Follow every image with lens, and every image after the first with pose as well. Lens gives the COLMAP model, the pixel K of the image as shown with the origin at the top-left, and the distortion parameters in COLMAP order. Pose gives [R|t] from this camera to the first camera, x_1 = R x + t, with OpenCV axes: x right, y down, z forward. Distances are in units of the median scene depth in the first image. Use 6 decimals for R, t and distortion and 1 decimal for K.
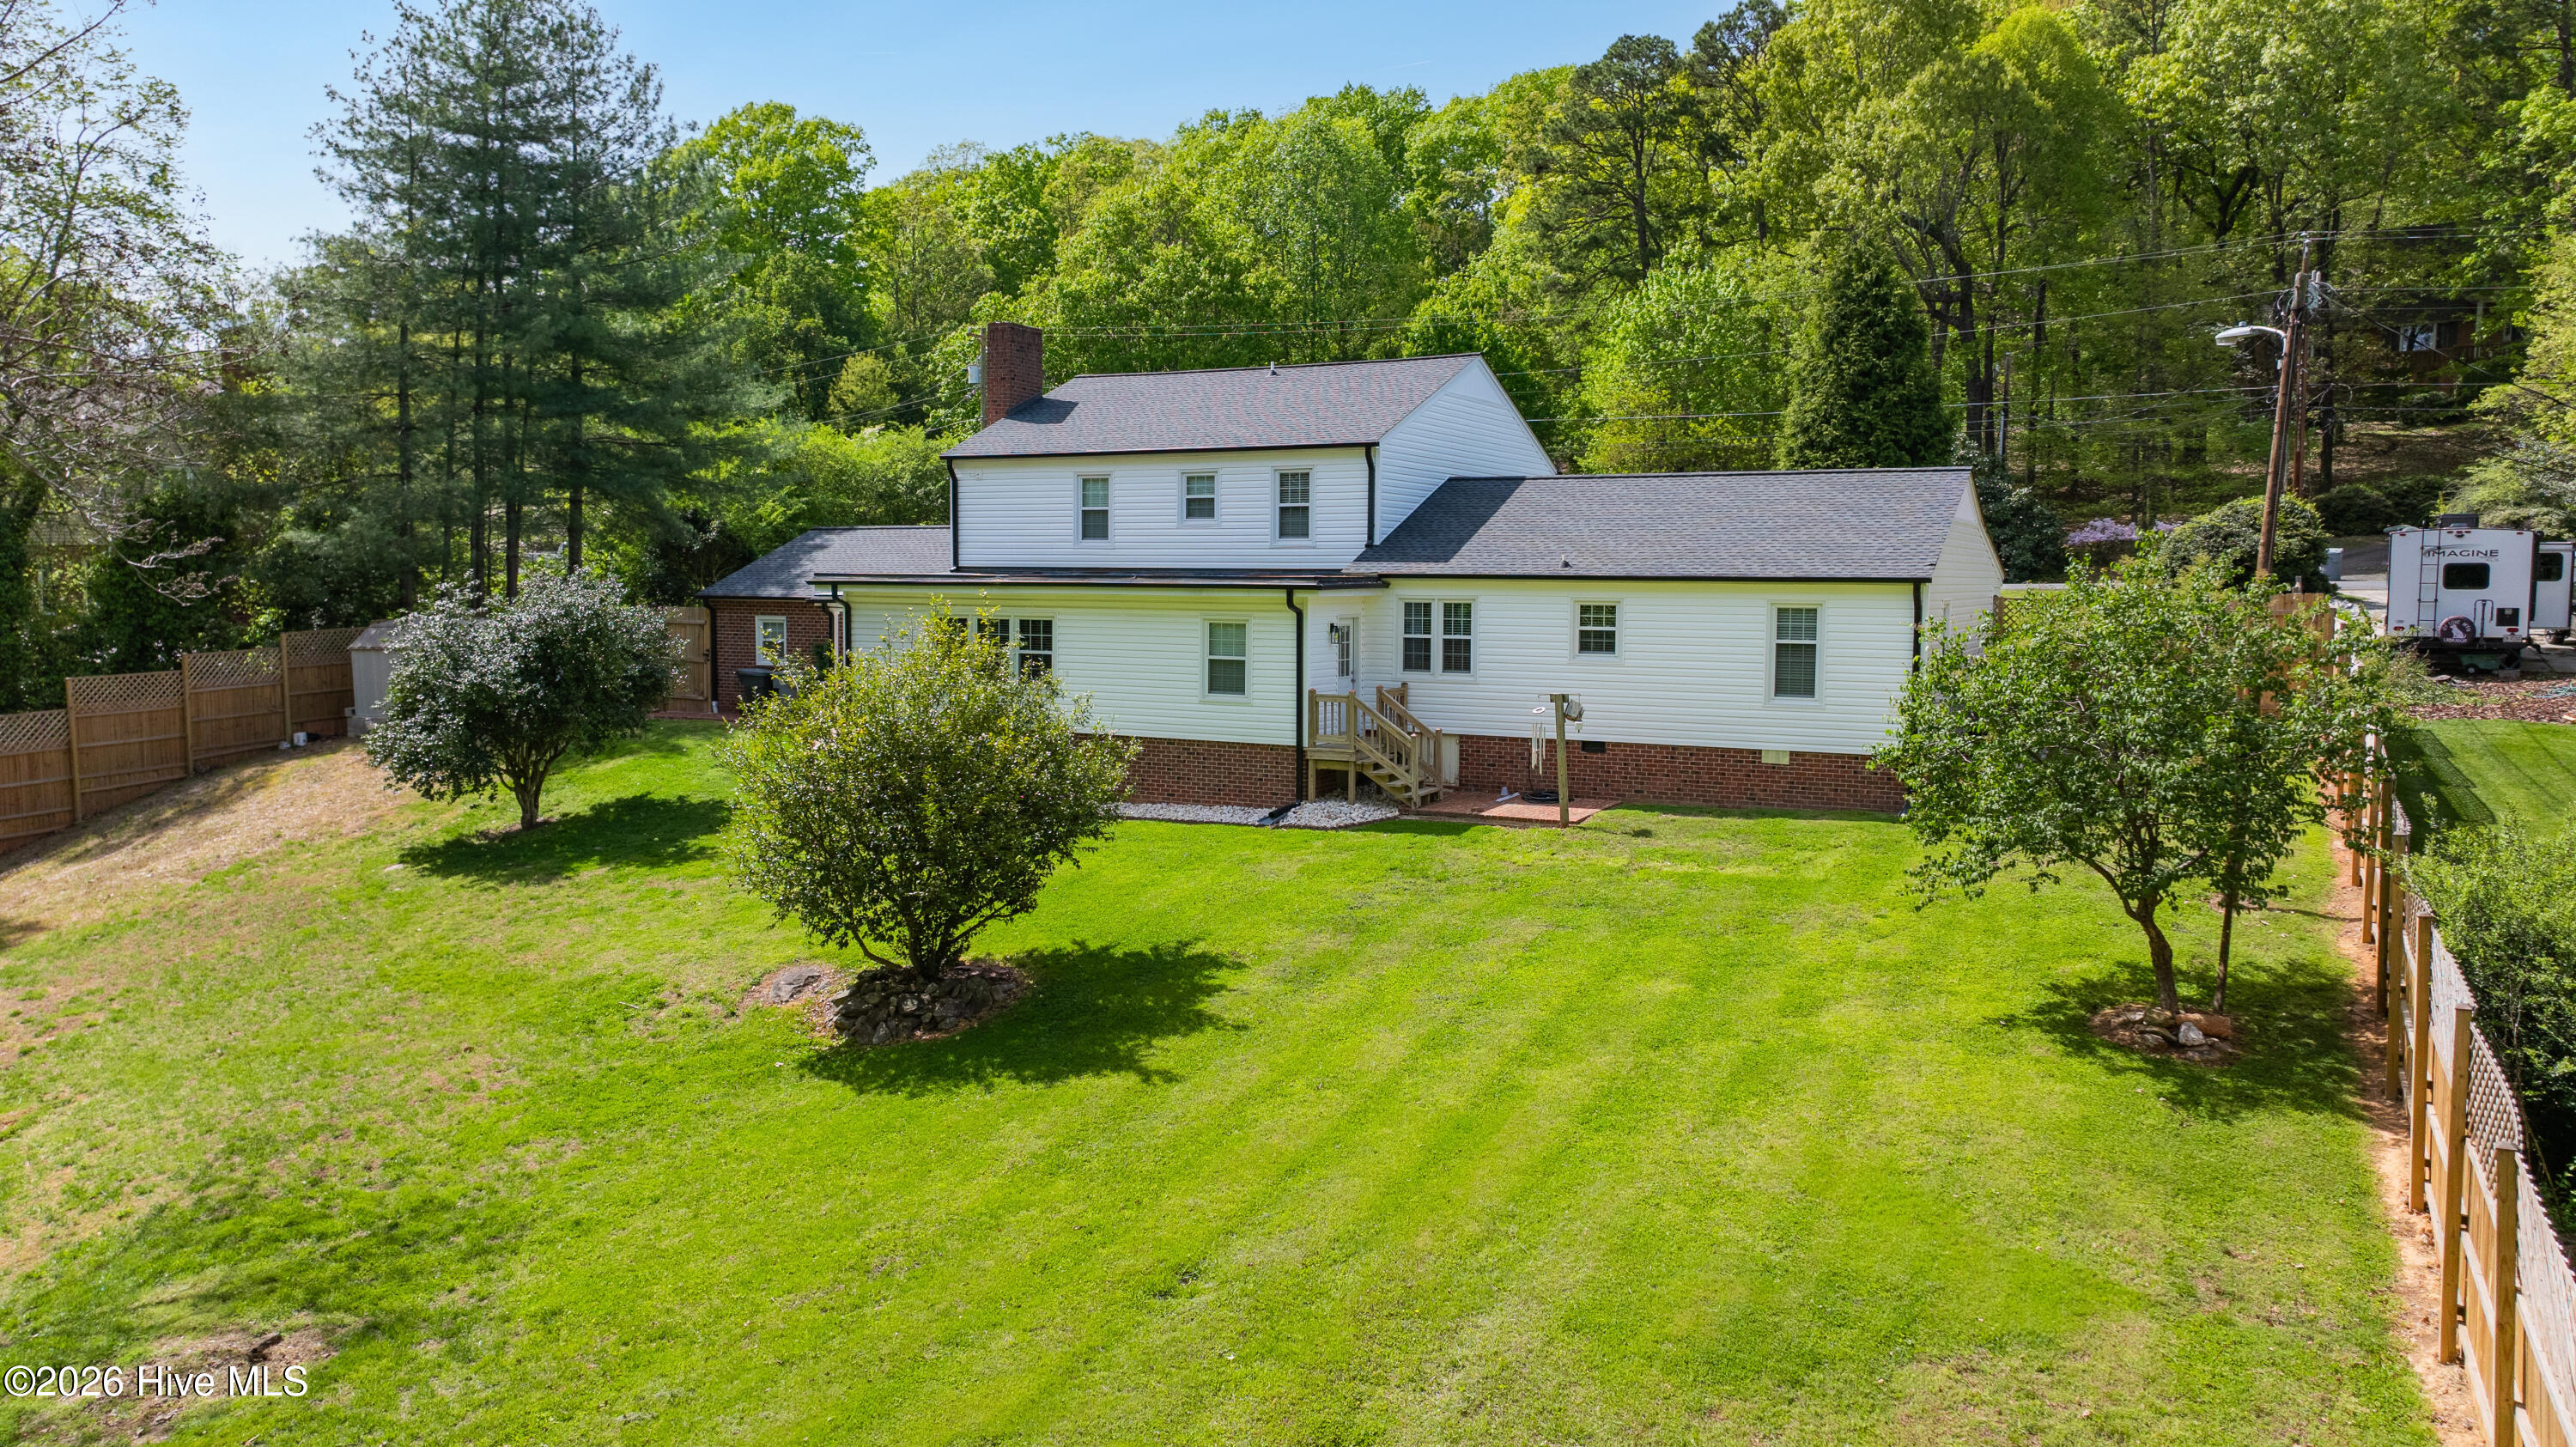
lens RADIAL K [[1843.9, 0, 1288.0], [0, 1843.9, 723.5], [0, 0, 1]] dist [-0.008519, -0.001116]
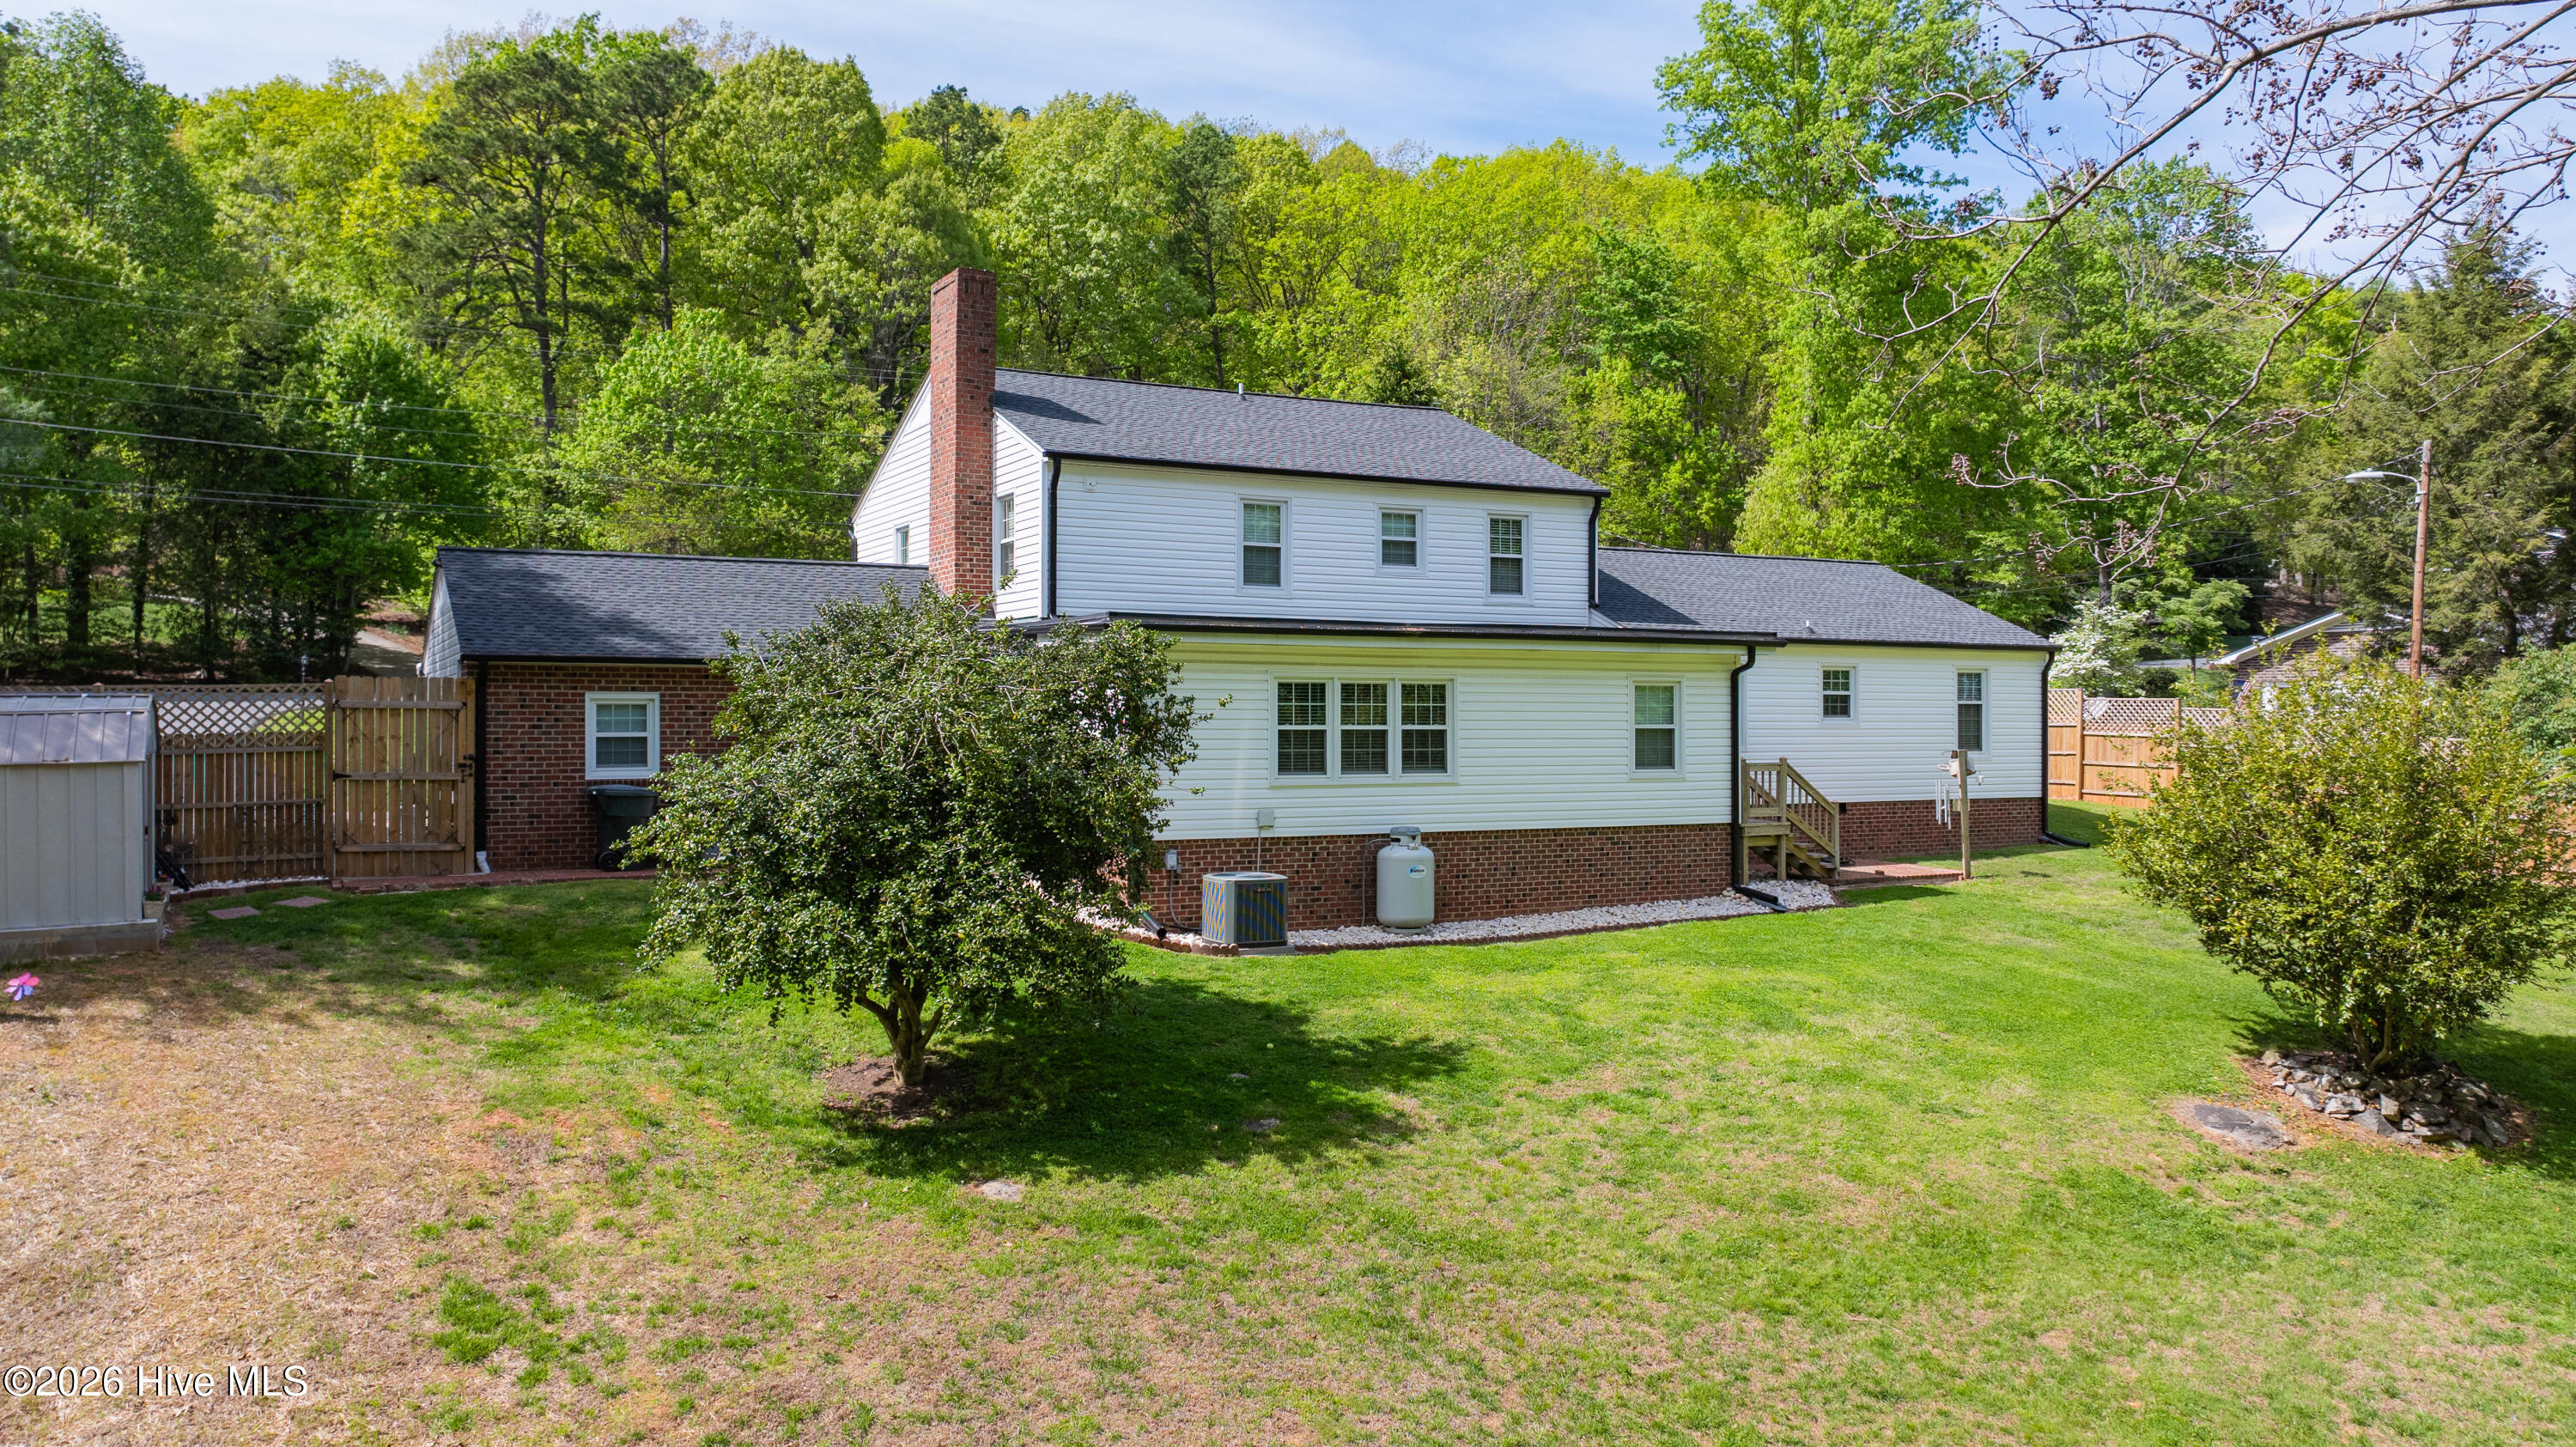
lens RADIAL K [[1923.3, 0, 1288.0], [0, 1923.3, 723.5], [0, 0, 1]] dist [-0.018532, -0.003314]
pose [[0.534047, 0.001260, 0.845454, -0.821029], [0.077828, 0.995680, -0.050645, -0.003623], [-0.841865, 0.092847, 0.531642, 0.625979]]
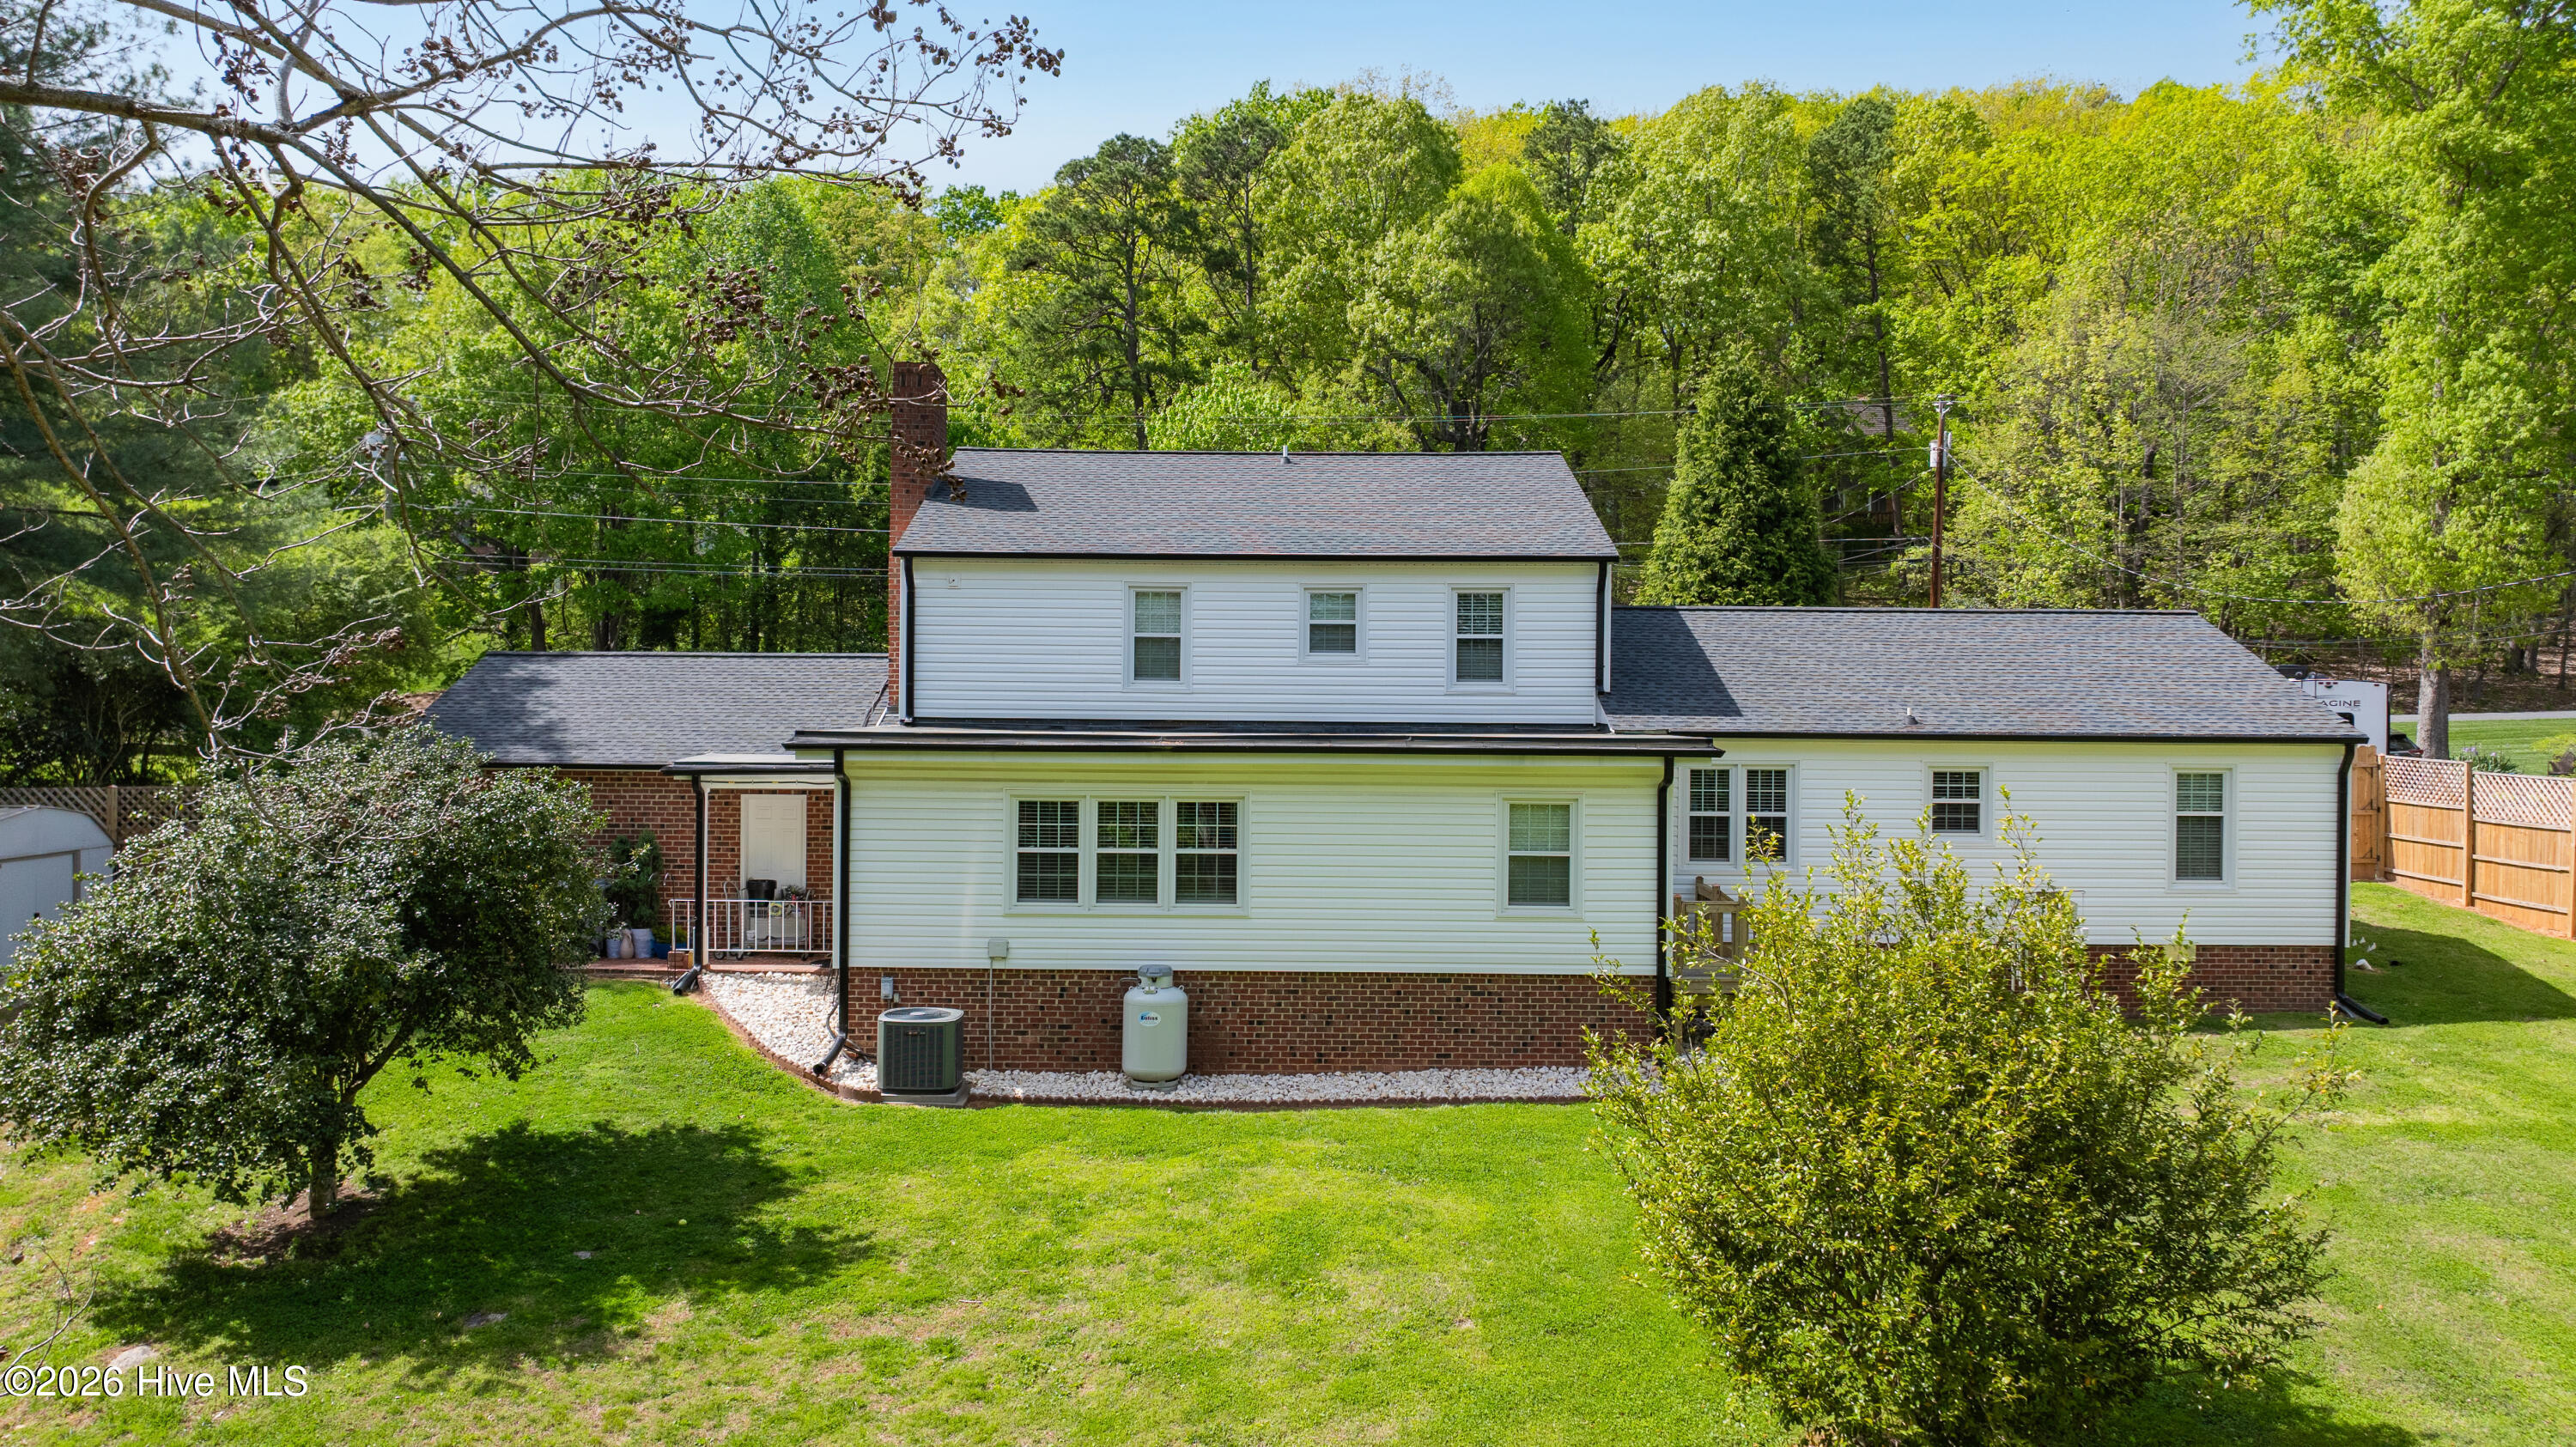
lens RADIAL K [[1882.3, 0, 1454.7], [0, 1882.3, 717.5], [0, 0, 1]] dist [-0.012537, -0.001187]
pose [[0.880076, -0.000288, 0.474832, -0.367995], [0.036052, 0.997154, -0.066216, -0.037697], [-0.473461, 0.075394, 0.877582, 0.354877]]
